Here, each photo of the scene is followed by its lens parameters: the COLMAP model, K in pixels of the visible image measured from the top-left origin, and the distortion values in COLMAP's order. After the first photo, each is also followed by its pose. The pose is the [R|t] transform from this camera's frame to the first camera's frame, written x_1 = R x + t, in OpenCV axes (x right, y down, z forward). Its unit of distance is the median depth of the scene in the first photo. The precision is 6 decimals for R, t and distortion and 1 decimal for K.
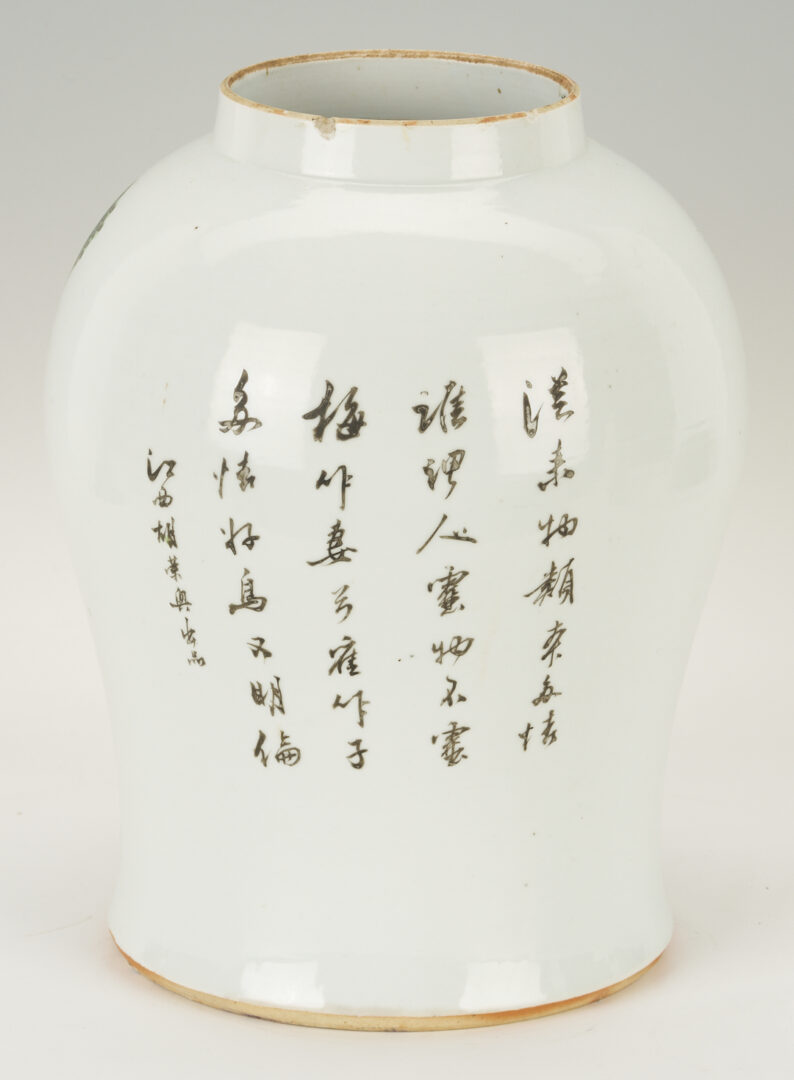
lens RADIAL K [[5941.6, 0, 393.7], [0, 5941.6, 541.7], [0, 0, 1]] dist [0.113381, 0.000000]
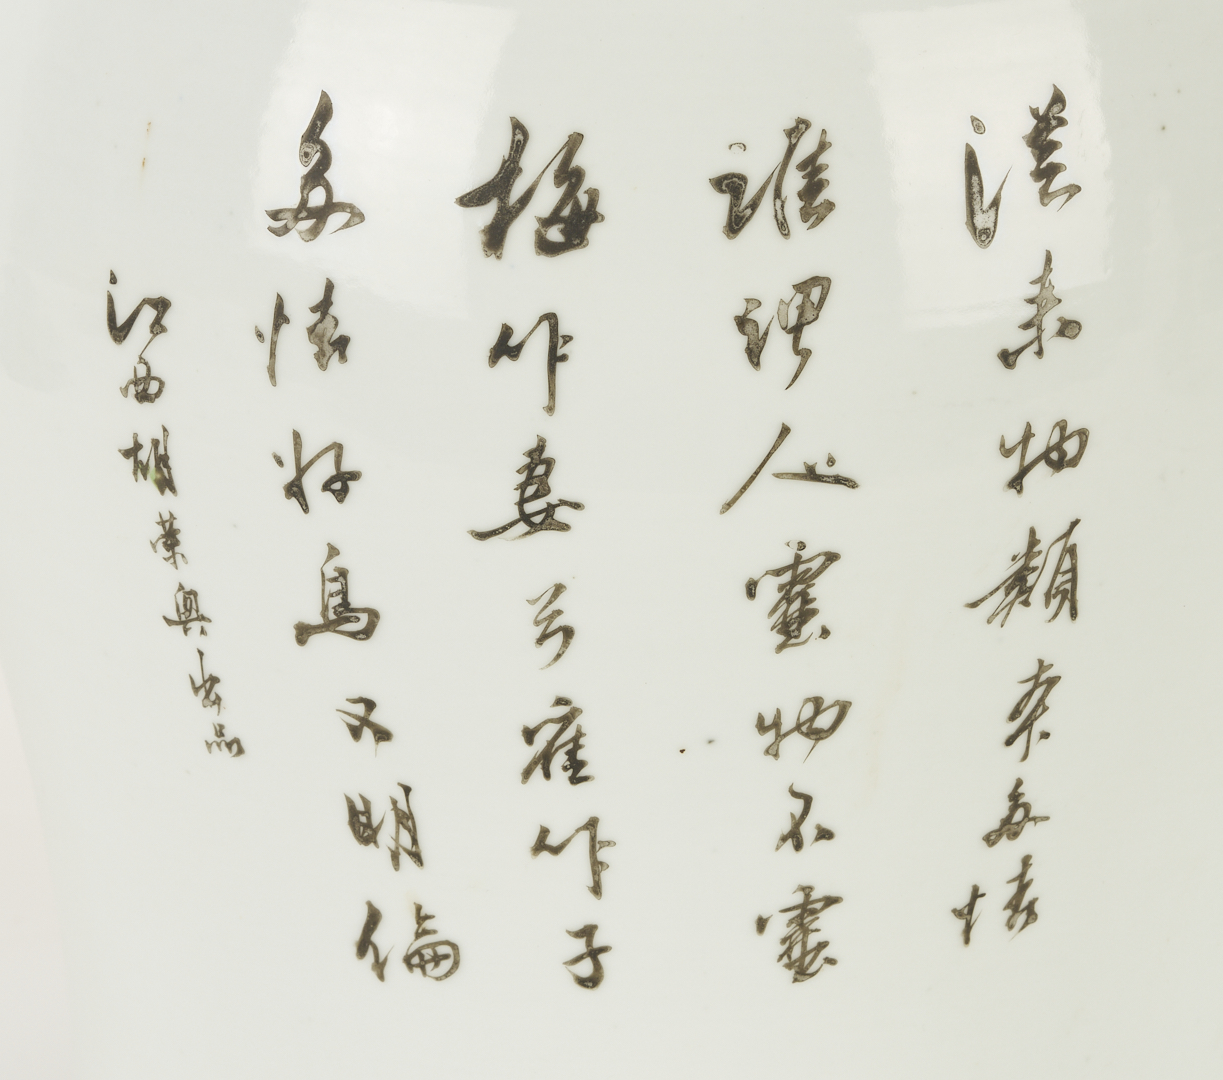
lens RADIAL K [[8323.3, 0, 614.4], [0, 8323.3, 540.3], [0, 0, 1]] dist [-0.070564, 0.000000]
pose [[0.999914, -0.001215, -0.013021, 0.004001], [0.001802, 0.998979, 0.045149, -0.023405], [0.012952, -0.045168, 0.998895, 0.386361]]
